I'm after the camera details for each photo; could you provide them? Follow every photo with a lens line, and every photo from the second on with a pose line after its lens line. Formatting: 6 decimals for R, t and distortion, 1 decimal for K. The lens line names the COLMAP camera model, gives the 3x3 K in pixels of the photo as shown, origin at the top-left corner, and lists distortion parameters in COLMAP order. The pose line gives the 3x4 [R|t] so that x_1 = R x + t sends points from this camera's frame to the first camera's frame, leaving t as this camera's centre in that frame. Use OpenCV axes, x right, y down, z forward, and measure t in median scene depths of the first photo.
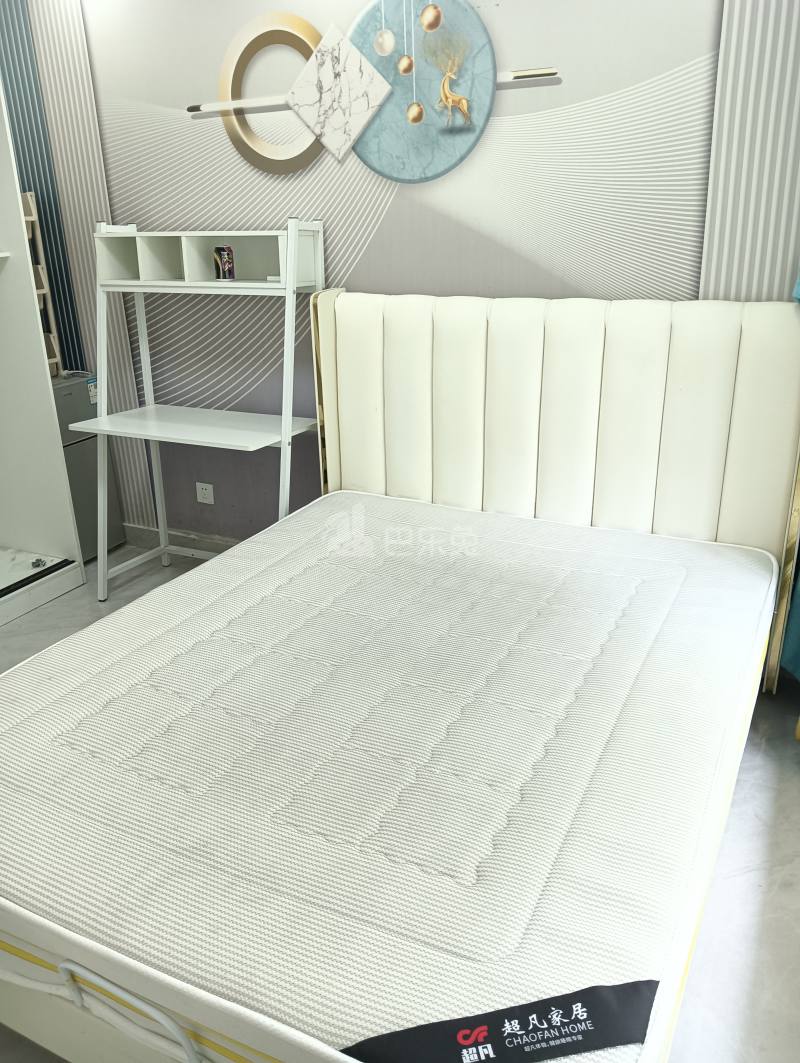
lens RADIAL K [[846.7, 0, 389.5], [0, 846.7, 527.3], [0, 0, 1]] dist [0.064377, -0.162512]
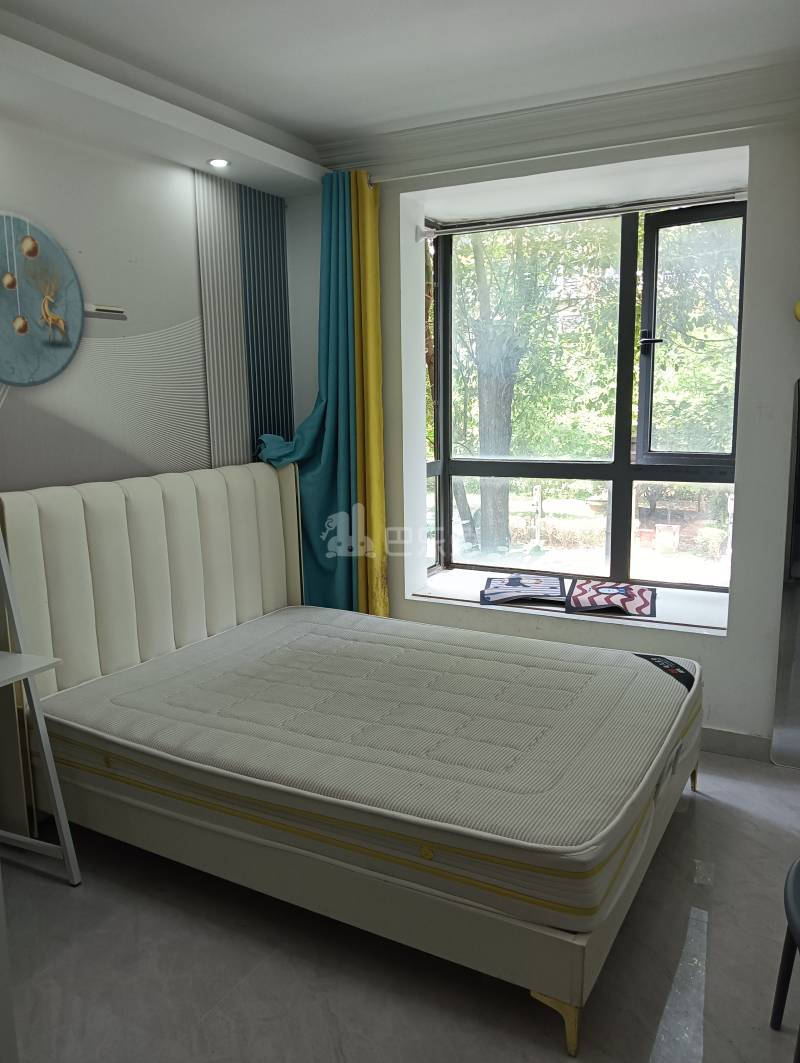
lens RADIAL K [[846.7, 0, 404.9], [0, 846.7, 532.0], [0, 0, 1]] dist [0.064377, -0.162512]
pose [[0.005829, -0.129695, 0.991537, -1.037461], [0.367785, 0.922332, 0.118481, -0.194753], [-0.929892, 0.363982, 0.053076, 0.583804]]
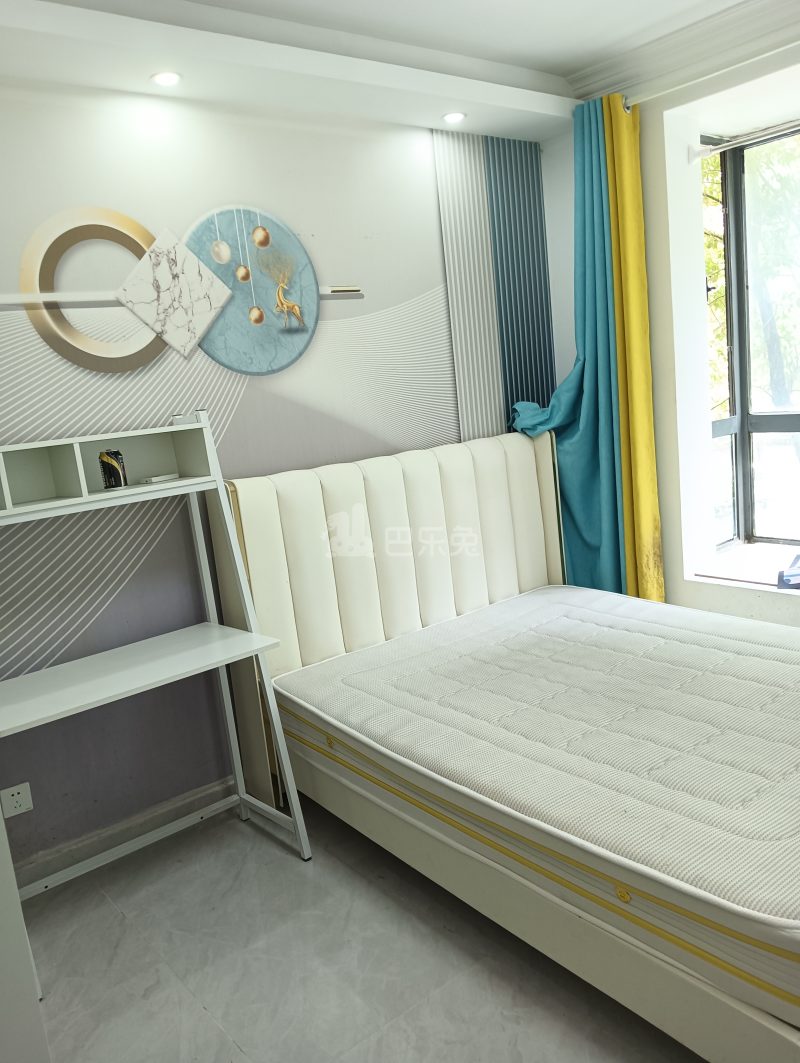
lens RADIAL K [[846.7, 0, 388.8], [0, 846.7, 531.2], [0, 0, 1]] dist [0.064377, -0.162512]
pose [[0.407531, -0.172435, 0.896764, -0.920694], [0.406893, 0.913429, -0.009271, -0.149010], [-0.817531, 0.368665, 0.442413, 0.469554]]
